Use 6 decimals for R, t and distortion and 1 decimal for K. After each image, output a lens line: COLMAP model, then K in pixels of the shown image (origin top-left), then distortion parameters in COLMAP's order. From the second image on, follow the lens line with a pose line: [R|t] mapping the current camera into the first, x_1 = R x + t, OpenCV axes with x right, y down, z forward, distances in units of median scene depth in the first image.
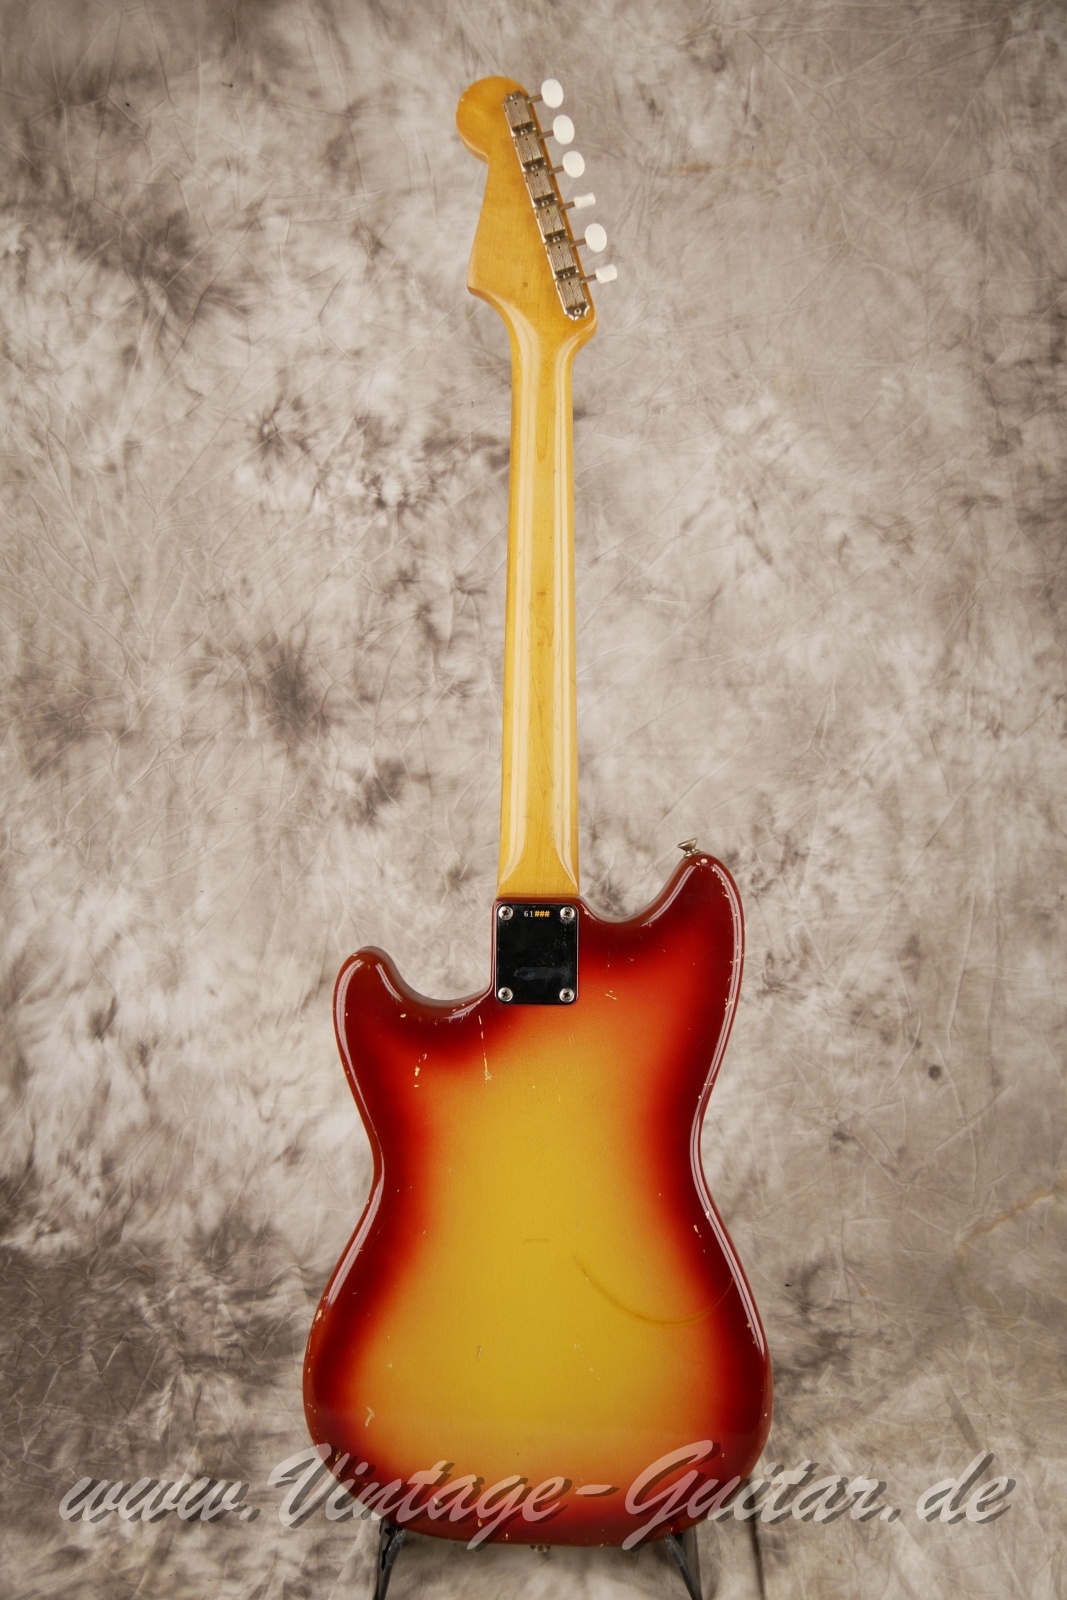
lens RADIAL K [[1320.6, 0, 544.8], [0, 1320.6, 803.7], [0, 0, 1]] dist [-0.072137, 0.036106]
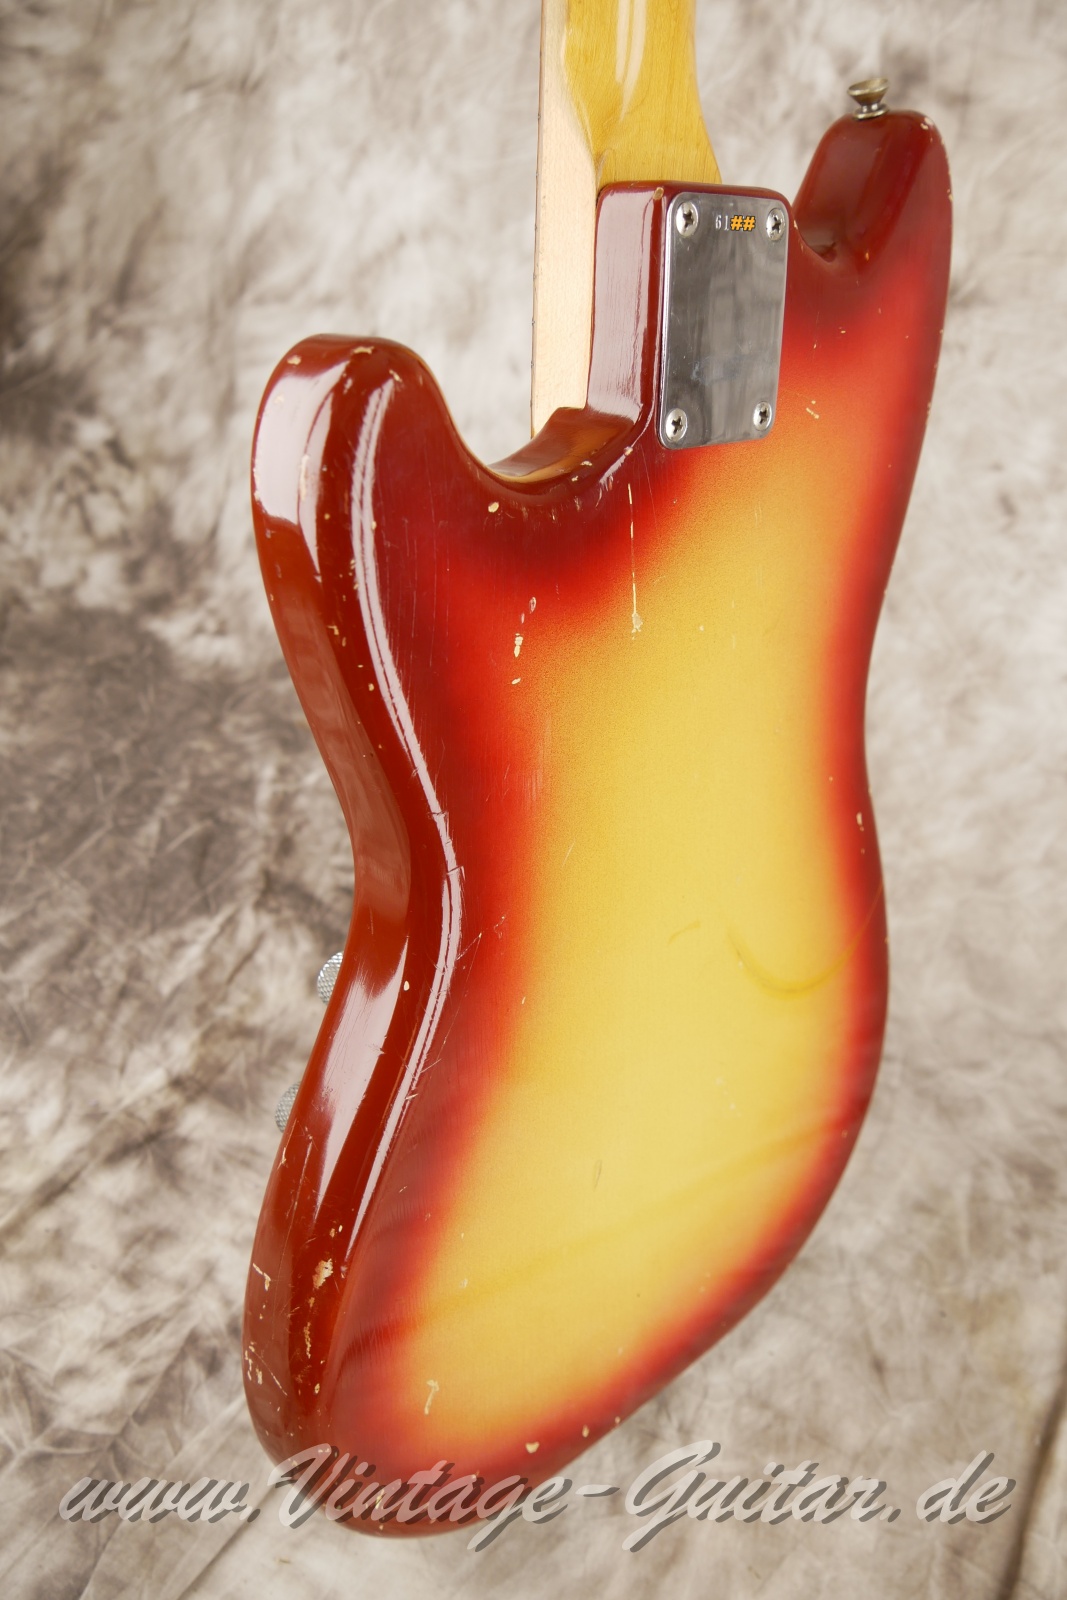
lens RADIAL K [[1320.6, 0, 556.3], [0, 1320.6, 797.1], [0, 0, 1]] dist [-0.072137, 0.036106]
pose [[0.892729, 0.376059, -0.248224, 0.002796], [-0.258767, 0.878855, 0.400817, 0.065795], [0.368884, -0.293588, 0.881890, 0.382785]]
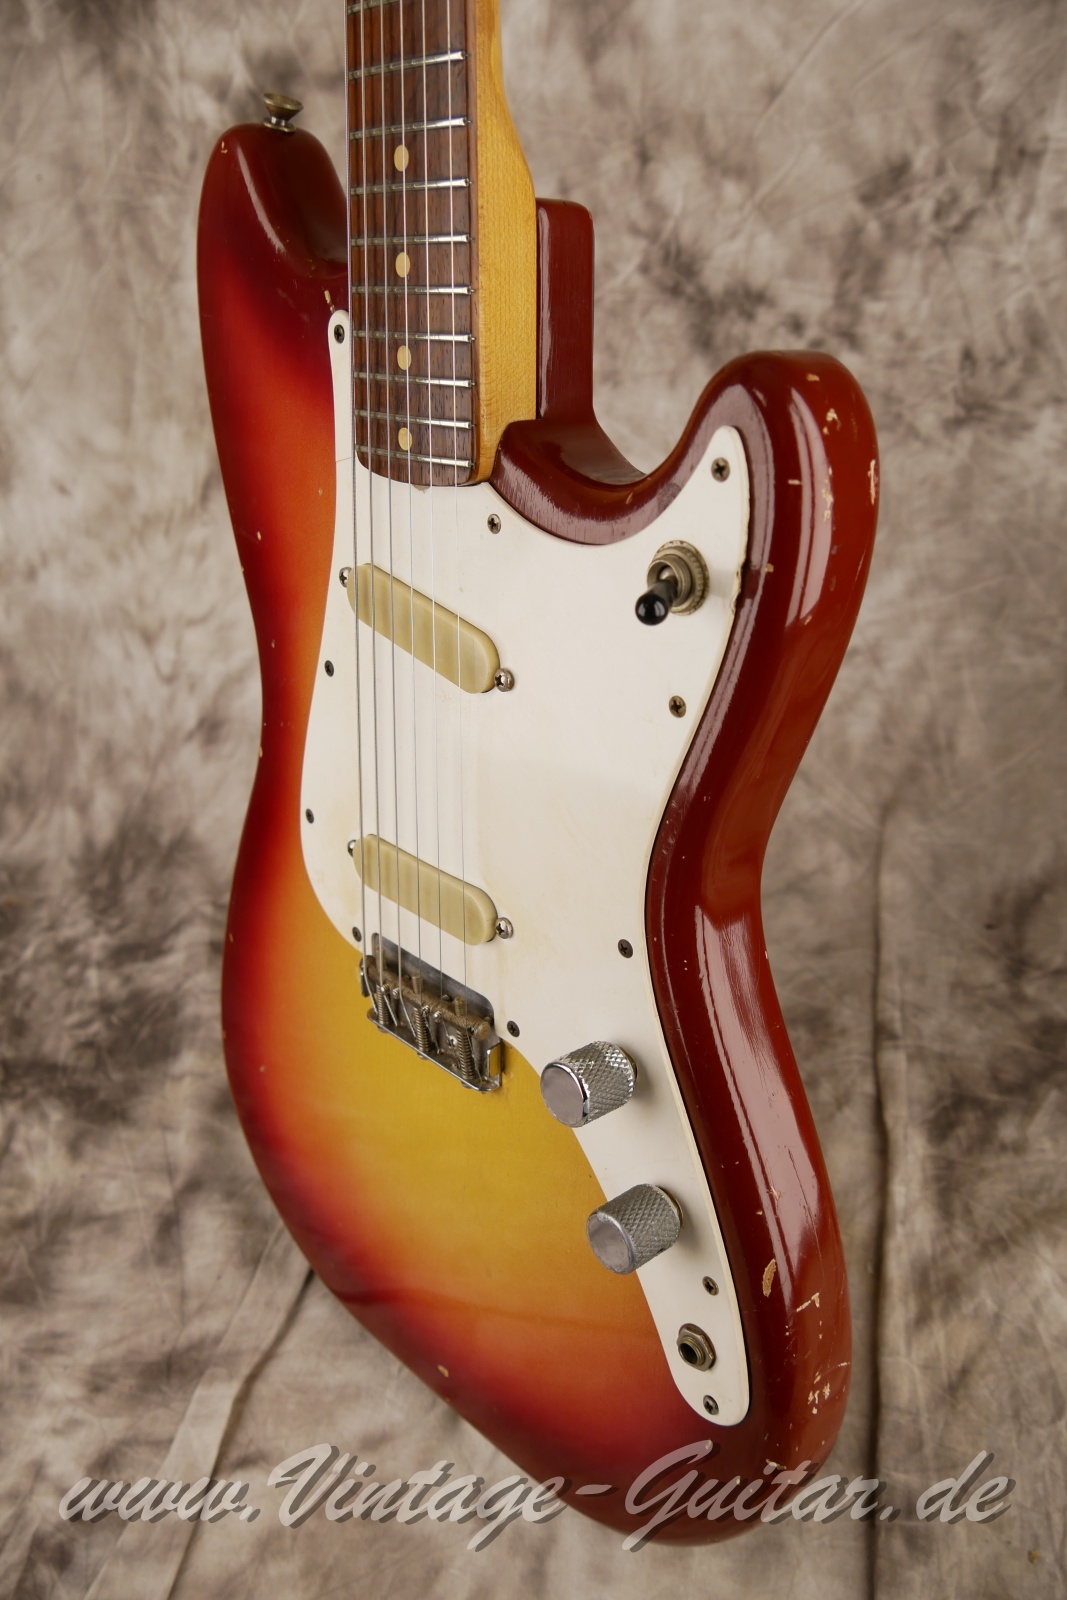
lens RADIAL K [[1320.6, 0, 551.4], [0, 1320.6, 790.5], [0, 0, 1]] dist [-0.072137, 0.036106]
pose [[0.984228, -0.028486, -0.174599, 0.088816], [0.094212, 0.919753, 0.381023, 0.059022], [0.149734, -0.391462, 0.907930, 0.403631]]
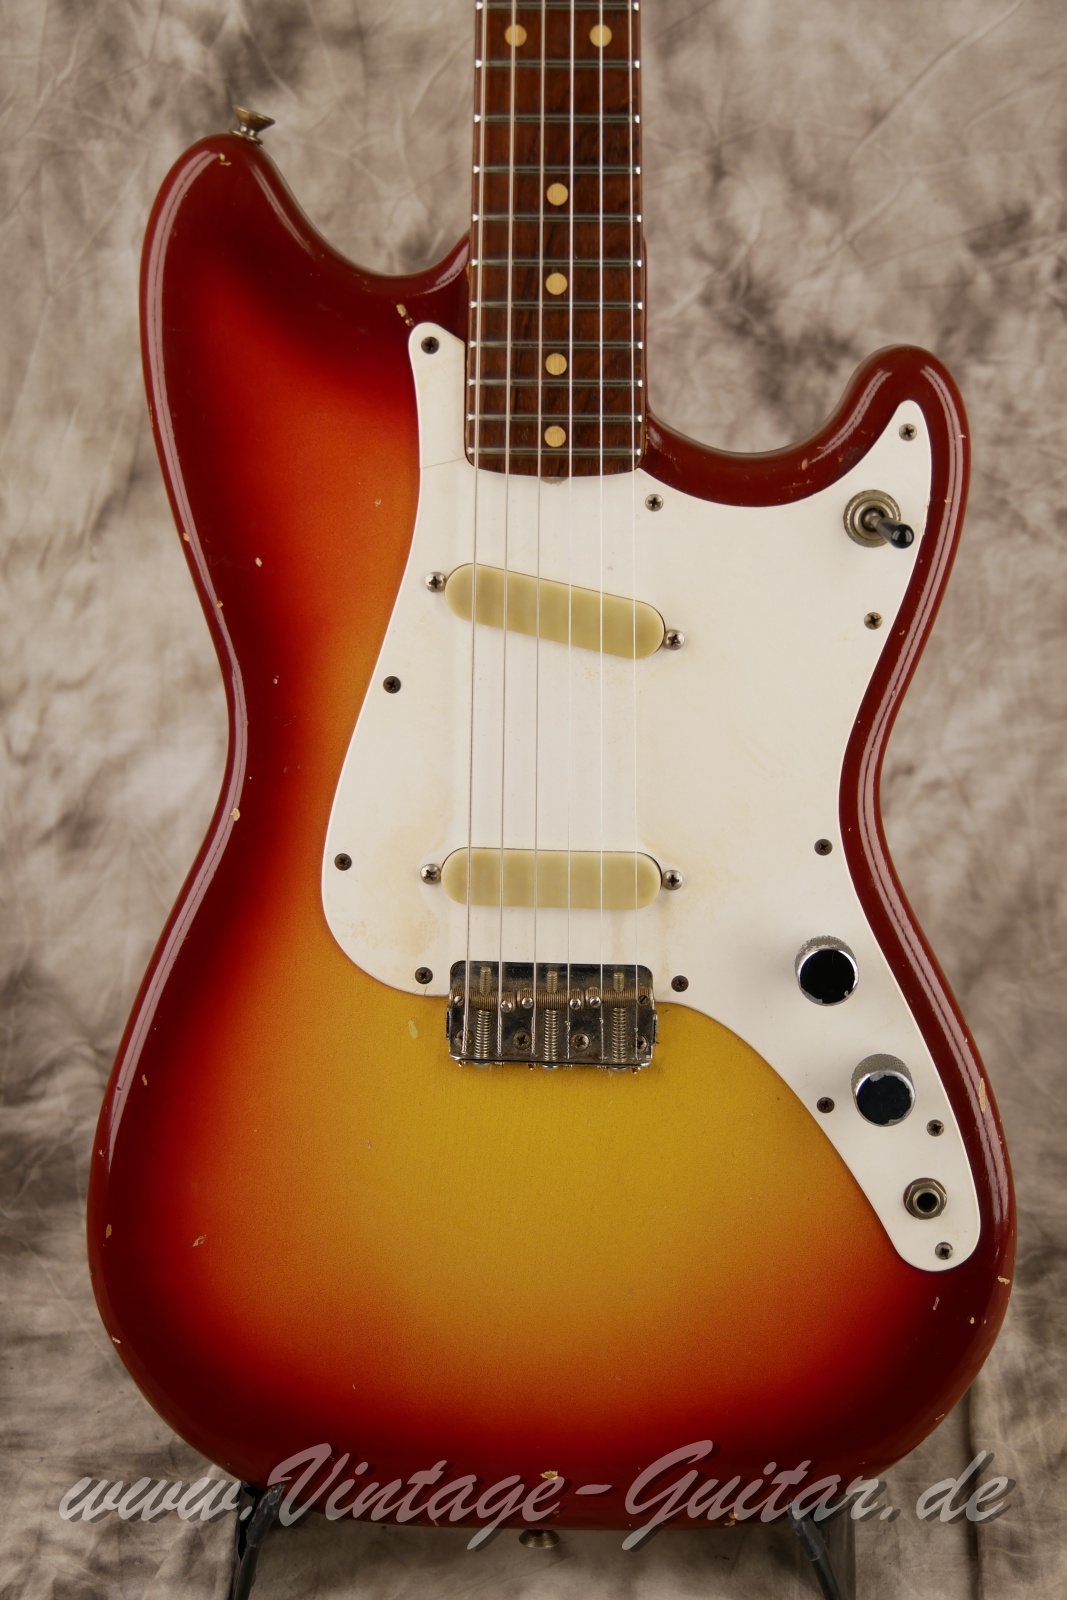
lens RADIAL K [[2949.0, 0, 542.7], [0, 2949.0, 802.6], [0, 0, 1]] dist [-0.007153, 0.000000]
pose [[0.999037, 0.021269, -0.038364, 0.020799], [-0.013113, 0.979401, 0.201499, 0.034941], [0.041860, -0.200802, 0.978737, -0.056542]]
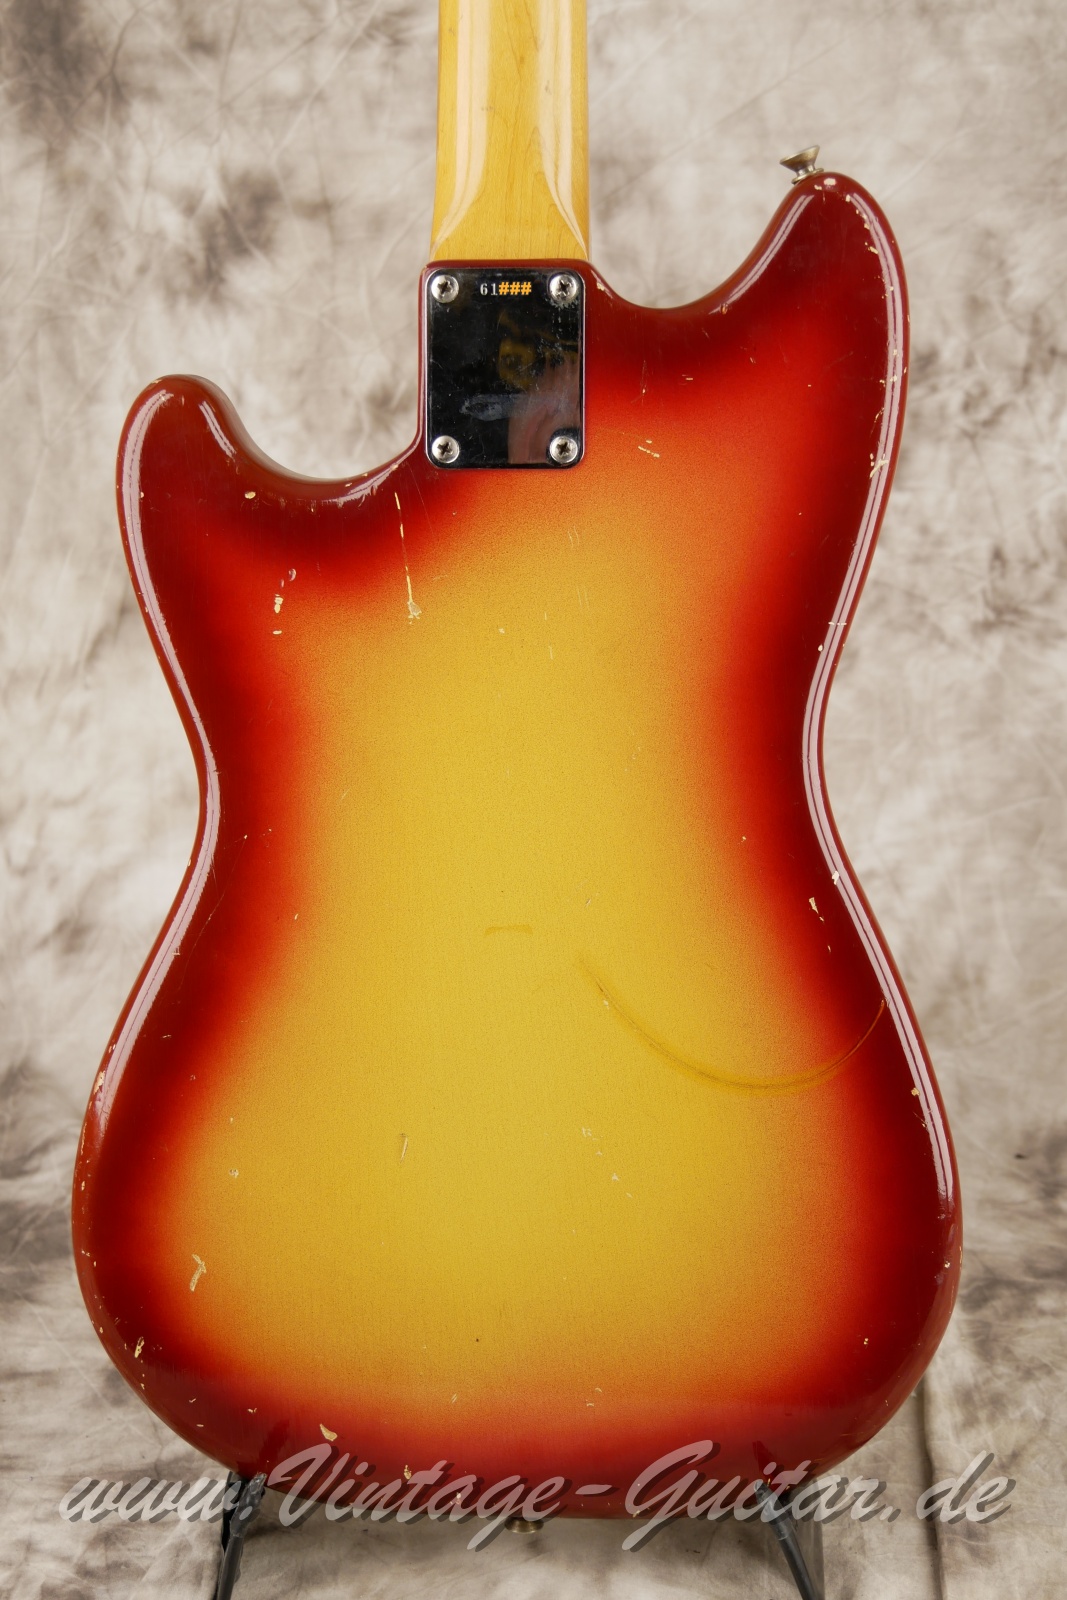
lens RADIAL K [[2637.4, 0, 555.2], [0, 2637.4, 811.2], [0, 0, 1]] dist [0.007241, 0.000000]
pose [[0.999745, -0.002176, -0.022475, 0.022252], [0.004446, 0.994832, 0.101441, 0.111066], [0.022138, -0.101515, 0.994588, -0.030761]]
